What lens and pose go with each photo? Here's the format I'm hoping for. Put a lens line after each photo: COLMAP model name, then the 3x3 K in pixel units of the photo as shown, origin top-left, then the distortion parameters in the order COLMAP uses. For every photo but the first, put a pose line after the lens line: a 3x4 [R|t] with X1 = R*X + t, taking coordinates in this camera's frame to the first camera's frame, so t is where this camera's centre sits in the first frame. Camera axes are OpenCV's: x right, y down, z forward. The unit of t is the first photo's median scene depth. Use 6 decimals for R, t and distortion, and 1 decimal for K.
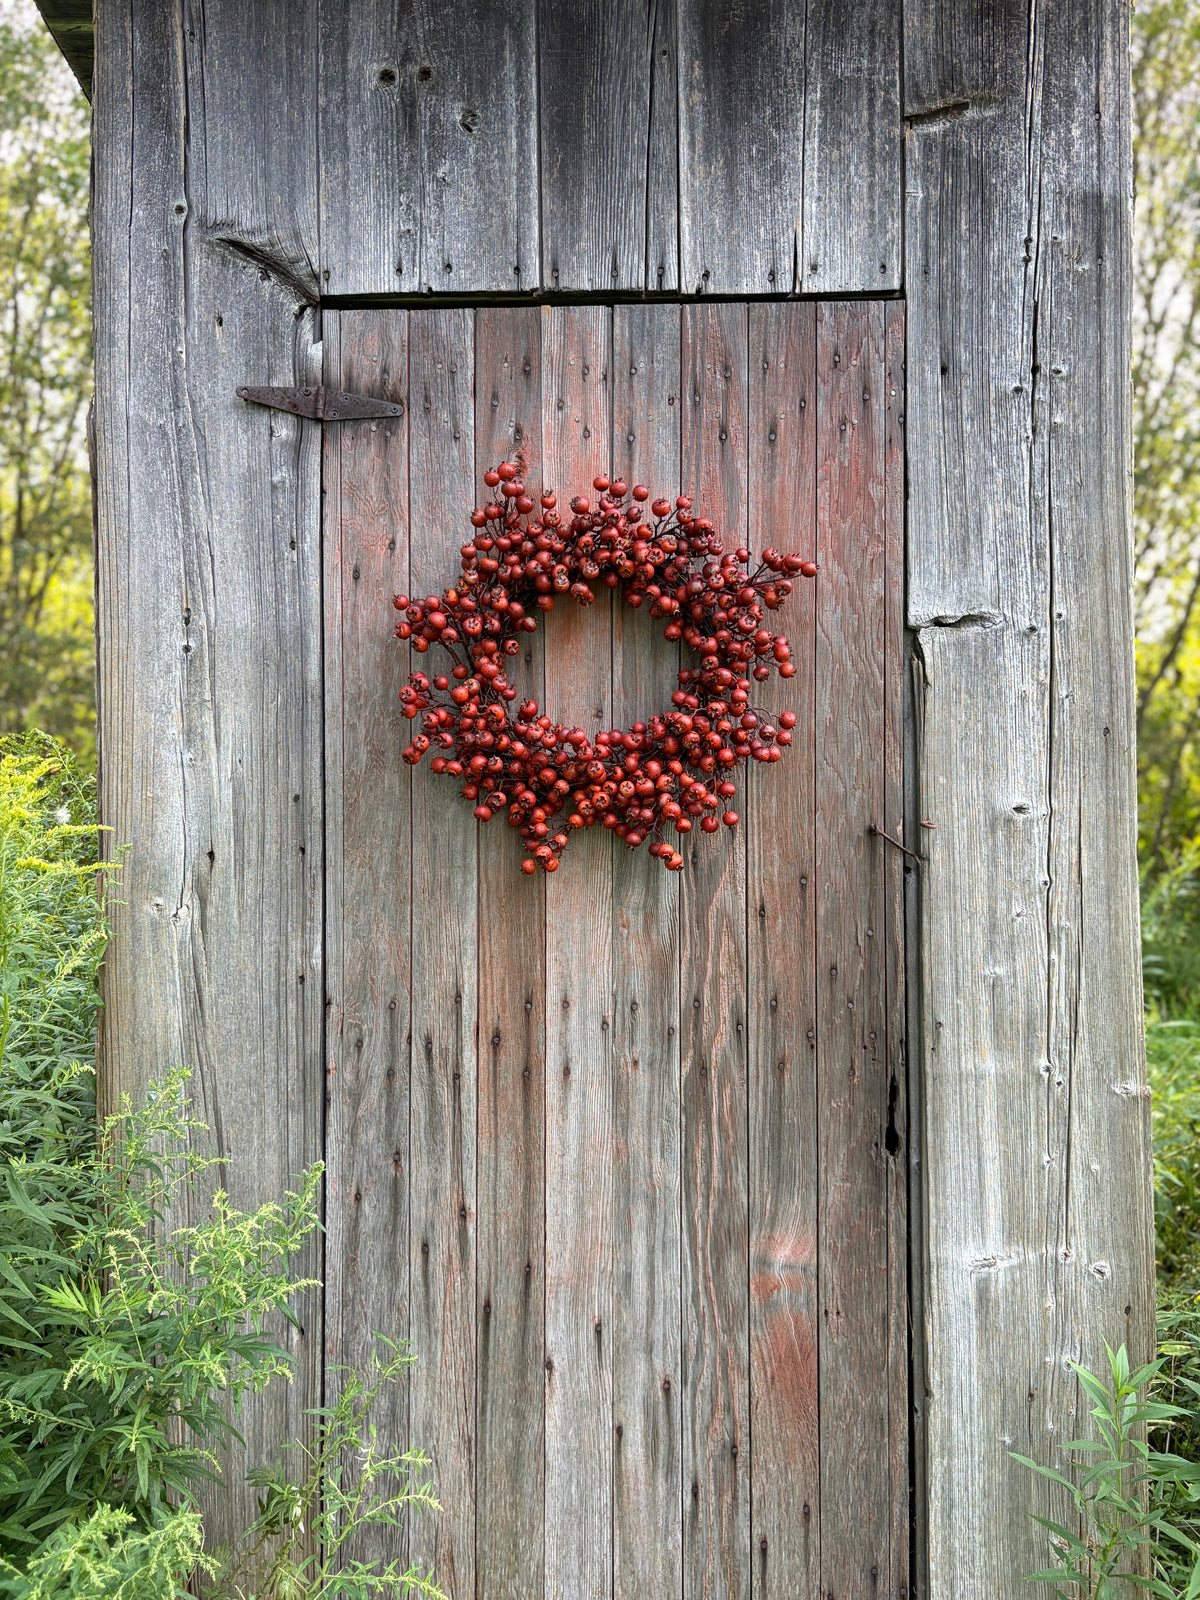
lens RADIAL K [[1236.7, 0, 609.9], [0, 1236.7, 811.1], [0, 0, 1]] dist [0.021239, -0.037662]
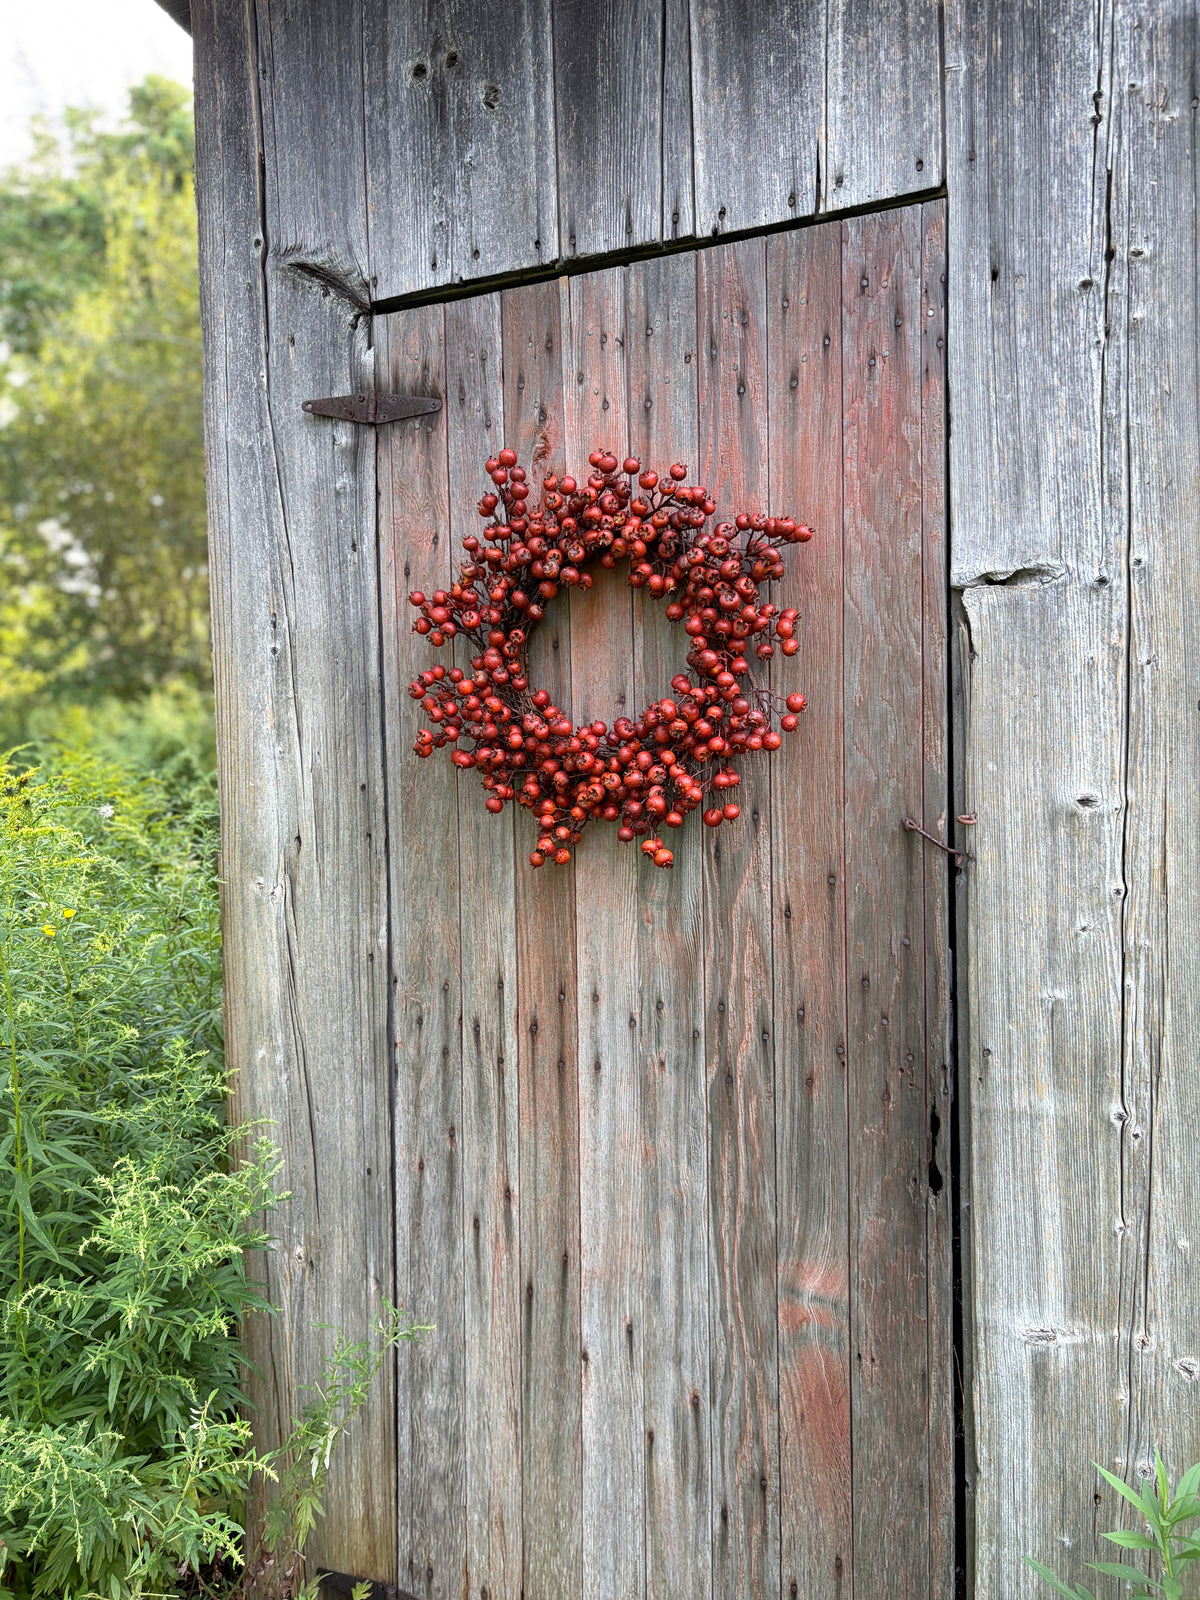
lens RADIAL K [[1236.7, 0, 614.3], [0, 1236.7, 812.5], [0, 0, 1]] dist [0.021239, -0.037662]
pose [[0.914221, 0.008795, -0.405122, 0.377223], [0.008865, 0.999091, 0.041696, -0.031543], [0.405120, -0.041710, 0.913312, 0.119233]]
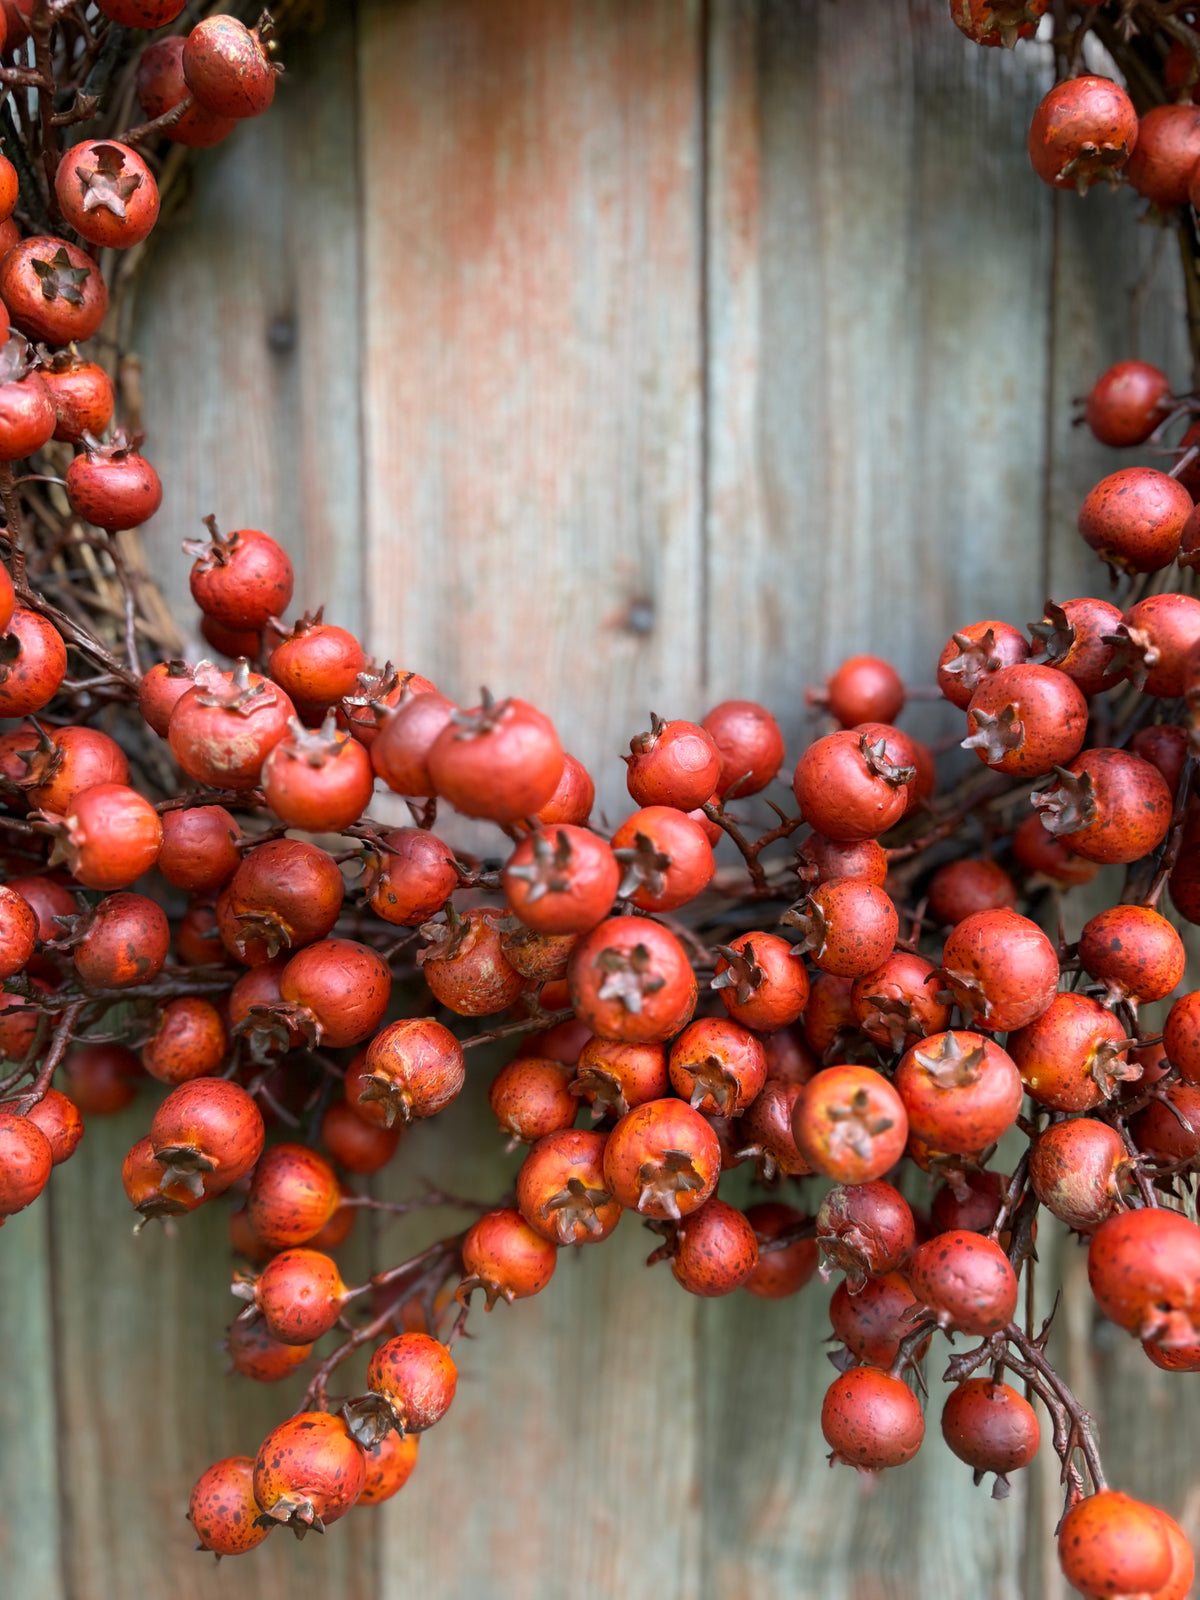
lens RADIAL K [[1236.7, 0, 607.4], [0, 1236.7, 805.4], [0, 0, 1]] dist [0.021239, -0.037662]
pose [[0.999996, 0.002339, -0.001736, -0.013528], [-0.002263, 0.999088, 0.042634, -0.057283], [0.001834, -0.042630, 0.999089, 0.802977]]
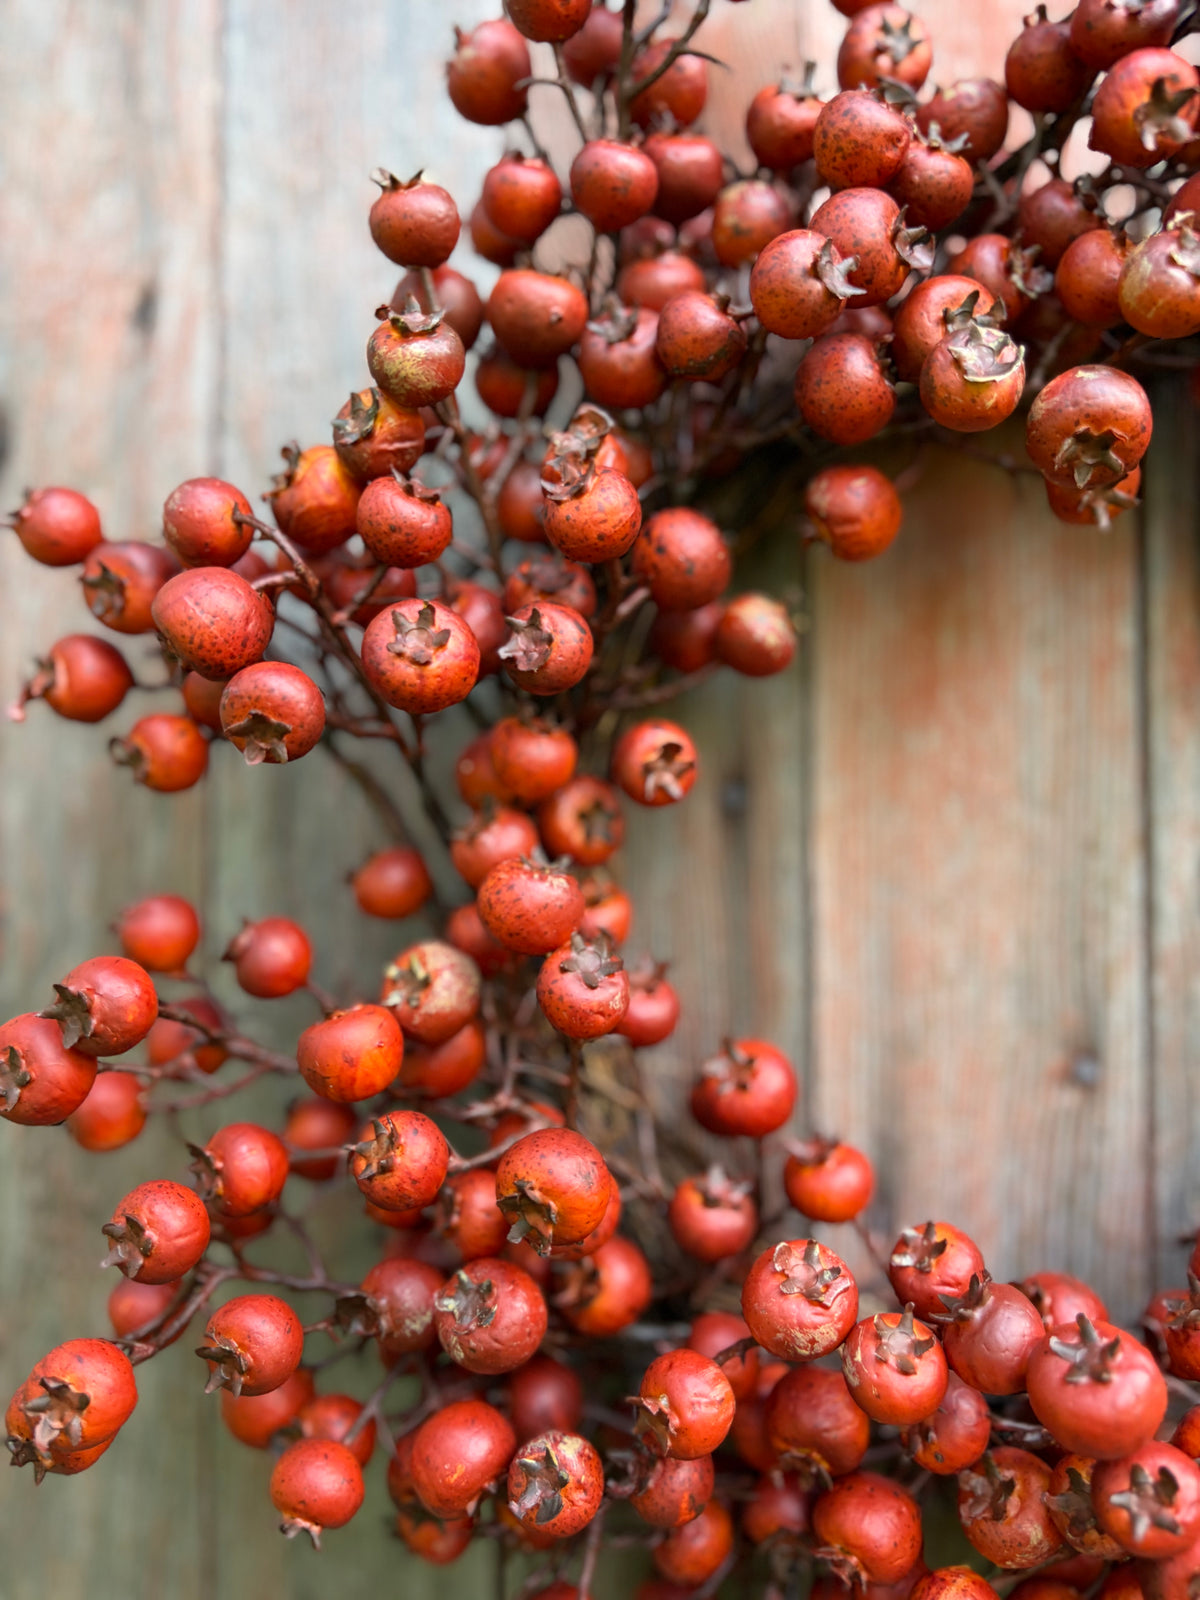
lens RADIAL K [[1236.7, 0, 615.4], [0, 1236.7, 793.9], [0, 0, 1]] dist [0.021239, -0.037662]
pose [[0.993675, 0.001381, -0.112284, -0.063124], [-0.006225, 0.999064, -0.042803, -0.115929], [0.112119, 0.043231, 0.992754, 0.790053]]
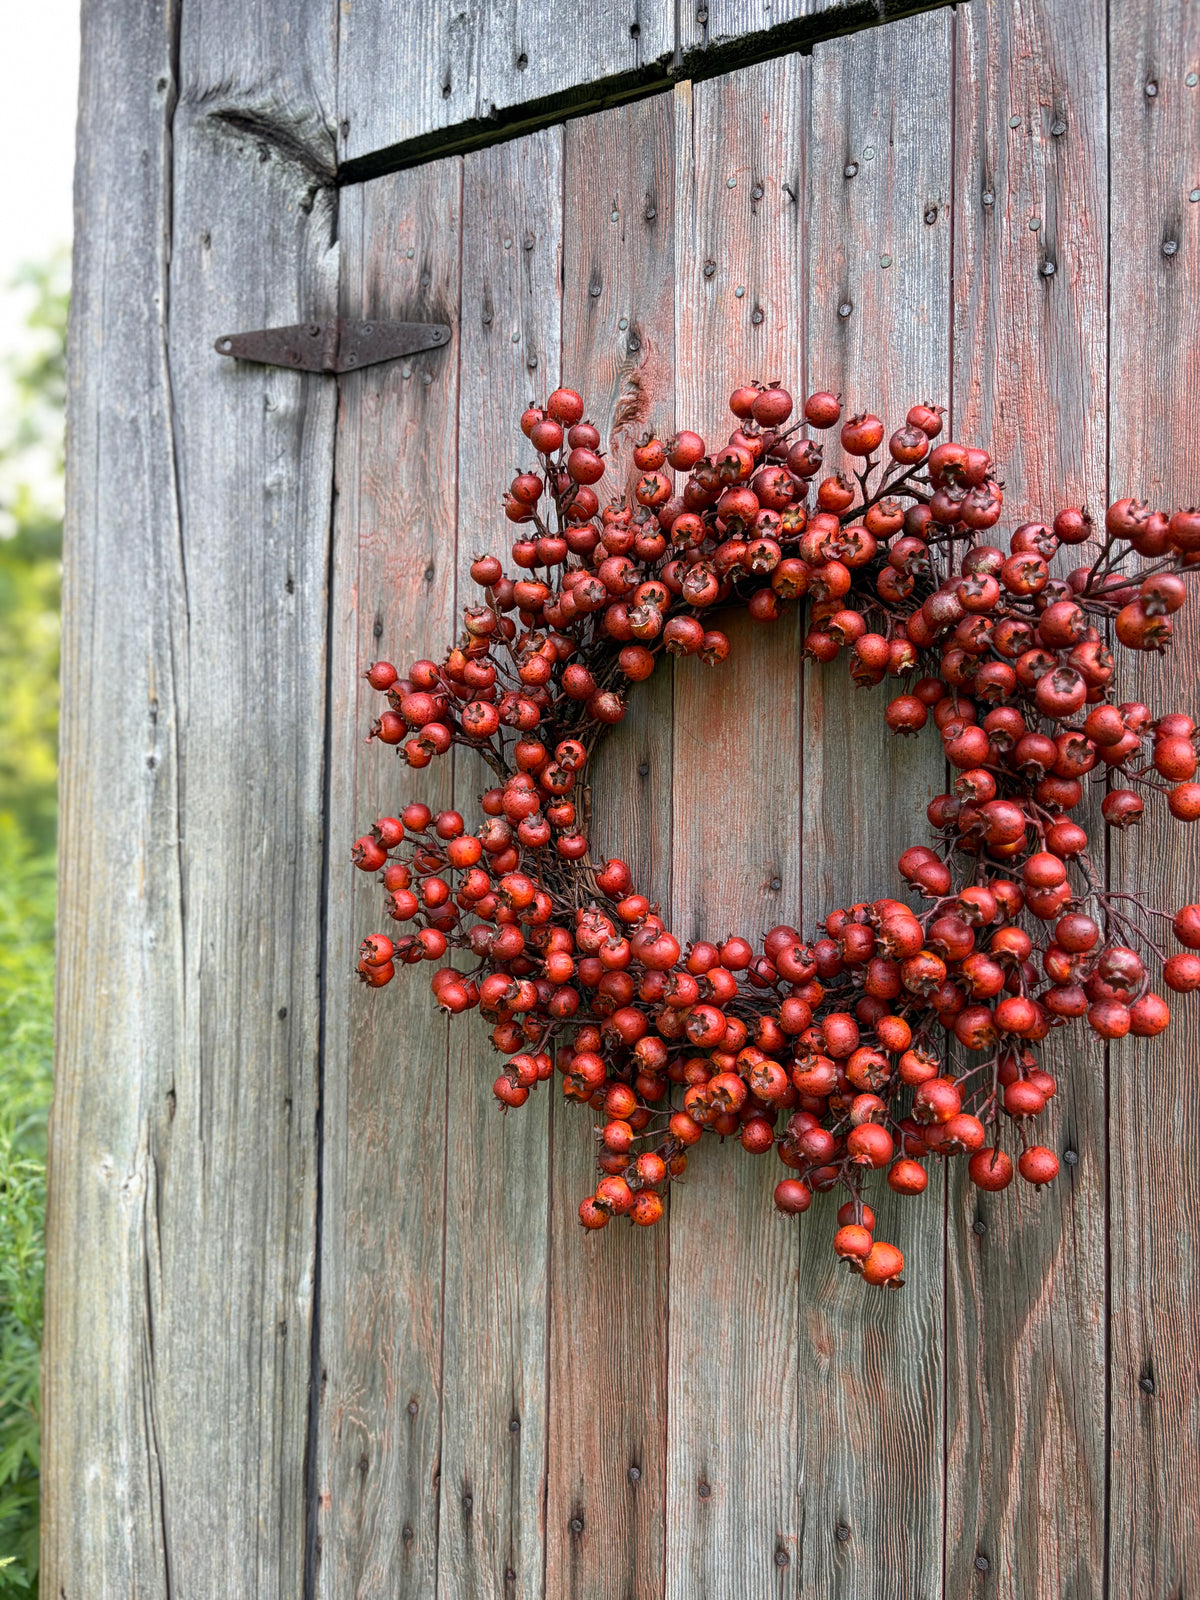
lens RADIAL K [[1236.7, 0, 608.6], [0, 1236.7, 795.8], [0, 0, 1]] dist [0.021239, -0.037662]
pose [[0.894377, -0.001980, -0.447310, 0.148540], [-0.022483, 0.998527, -0.049373, -0.088653], [0.446749, 0.054215, 0.893015, 0.544968]]
